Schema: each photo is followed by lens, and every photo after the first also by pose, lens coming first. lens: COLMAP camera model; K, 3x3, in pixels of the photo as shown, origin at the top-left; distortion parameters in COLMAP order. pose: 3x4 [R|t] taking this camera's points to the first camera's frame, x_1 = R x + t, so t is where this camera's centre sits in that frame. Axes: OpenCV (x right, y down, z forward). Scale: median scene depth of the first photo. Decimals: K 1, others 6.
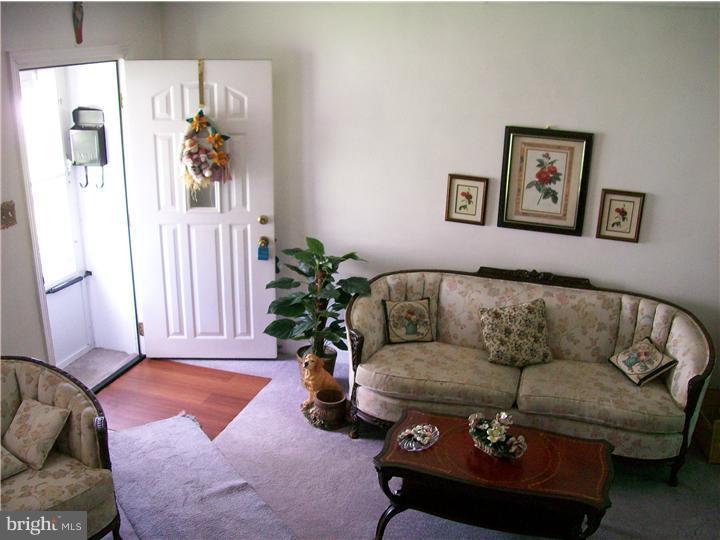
lens RADIAL K [[769.0, 0, 359.5], [0, 769.0, 275.5], [0, 0, 1]] dist [-0.130596, 0.000000]
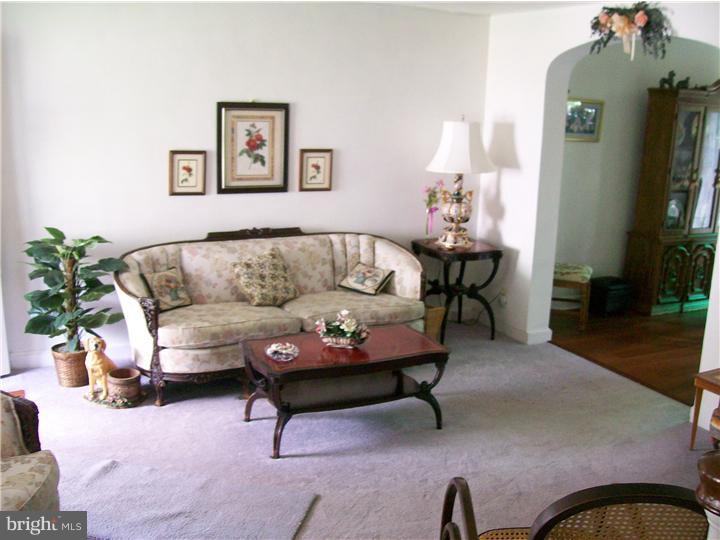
lens RADIAL K [[769.0, 0, 354.8], [0, 769.0, 264.7], [0, 0, 1]] dist [-0.130596, 0.000000]
pose [[0.730947, -0.150633, 0.665602, -0.445369], [0.219600, 0.975376, -0.020421, 0.106511], [-0.646137, 0.161093, 0.746027, 0.067680]]
